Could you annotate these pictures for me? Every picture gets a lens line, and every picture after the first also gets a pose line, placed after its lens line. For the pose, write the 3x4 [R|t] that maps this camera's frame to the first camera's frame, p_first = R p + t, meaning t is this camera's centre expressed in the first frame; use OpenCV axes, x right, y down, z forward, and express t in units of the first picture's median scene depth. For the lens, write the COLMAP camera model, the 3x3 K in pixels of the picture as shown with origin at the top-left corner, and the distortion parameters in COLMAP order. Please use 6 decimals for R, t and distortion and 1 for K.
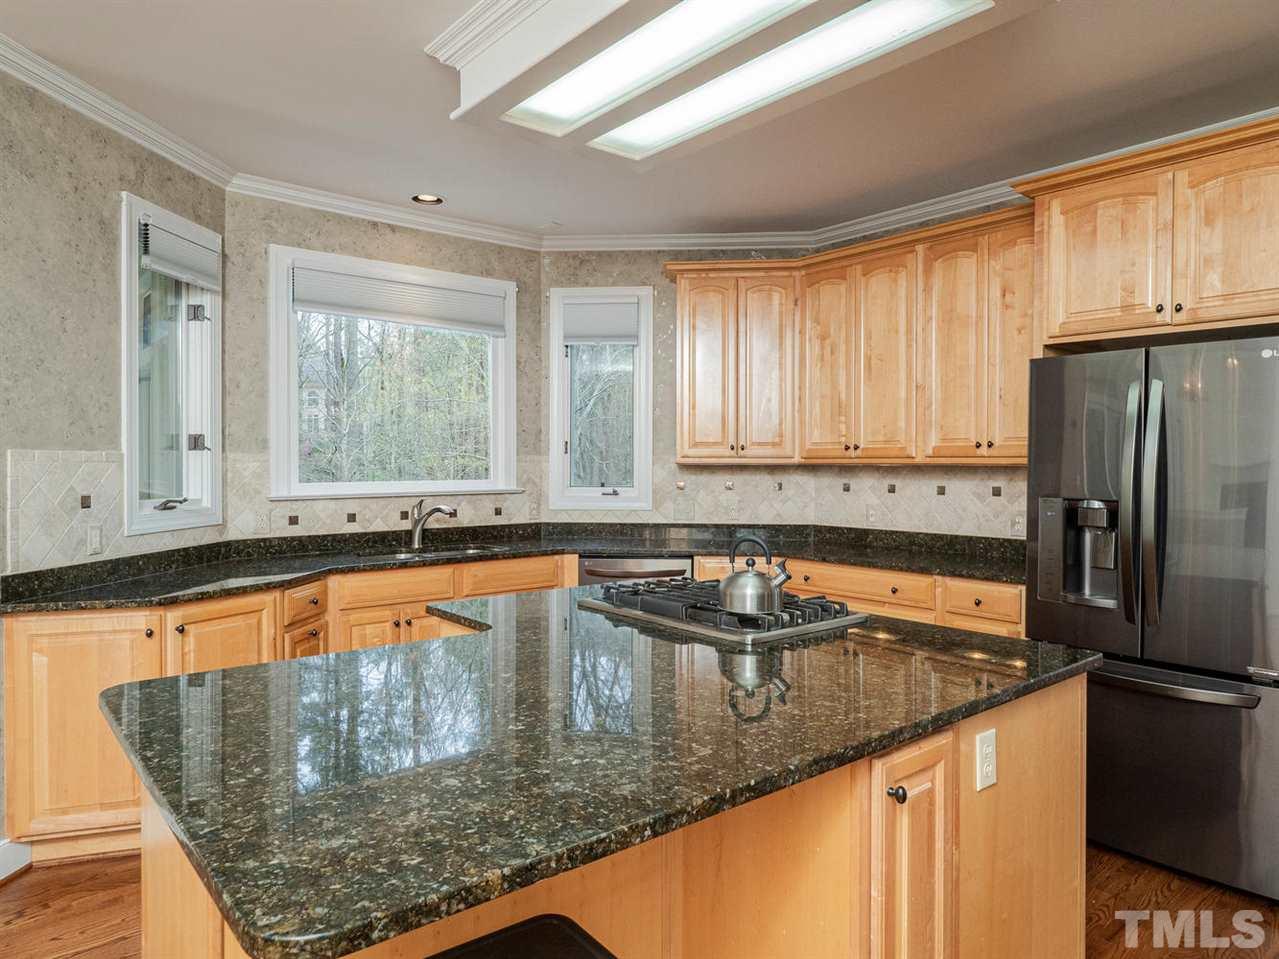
lens RADIAL K [[836.8, 0, 637.6], [0, 836.8, 476.0], [0, 0, 1]] dist [0.002899, 0.002481]
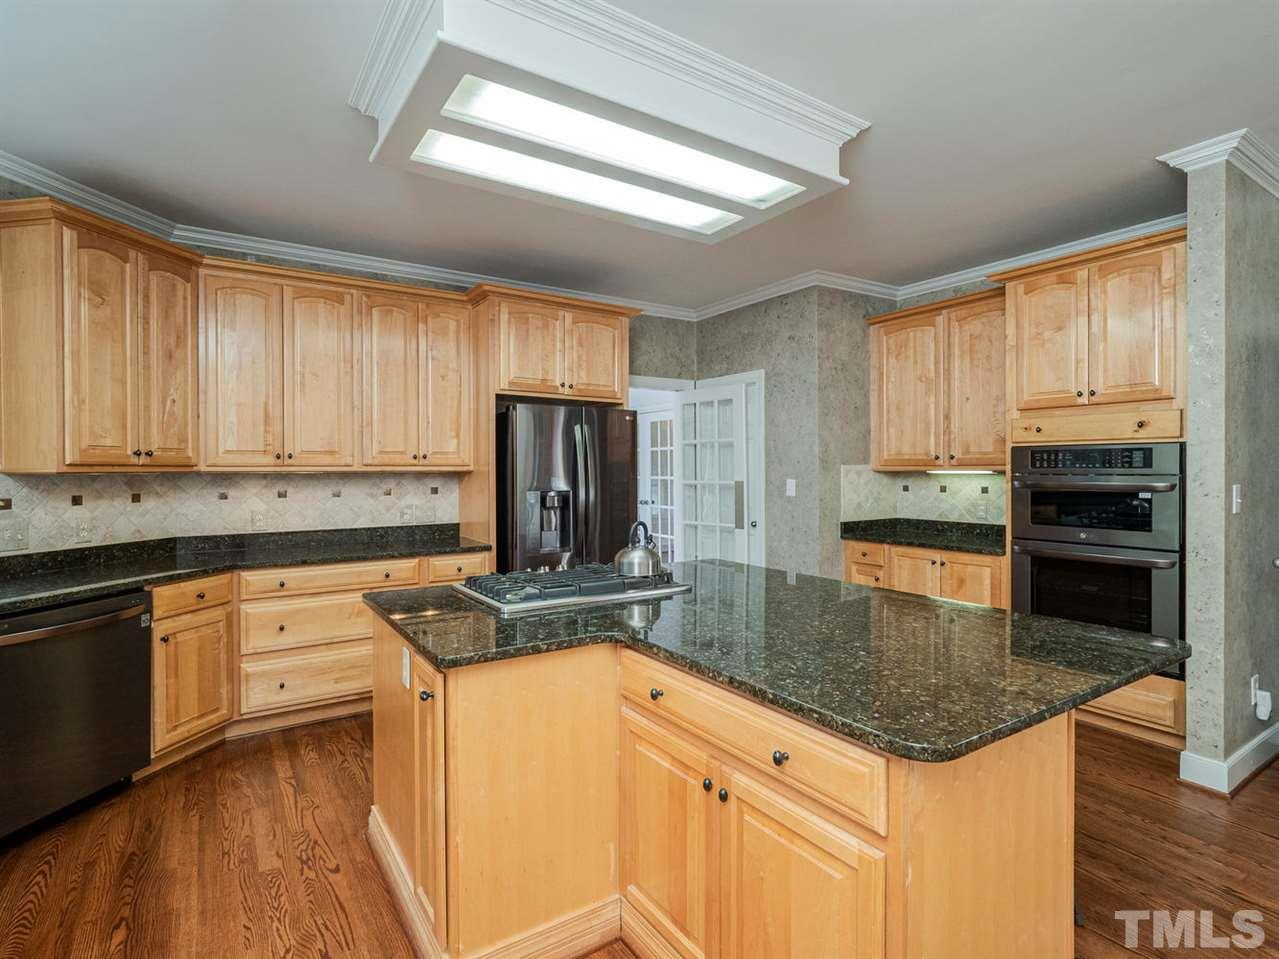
lens RADIAL K [[645.2, 0, 635.5], [0, 645.2, 473.0], [0, 0, 1]] dist [-0.002319, -0.000184]
pose [[0.107154, -0.008714, 0.994204, -0.562043], [0.018574, 0.999805, 0.006762, -0.011290], [-0.994069, 0.017741, 0.107295, 0.519390]]
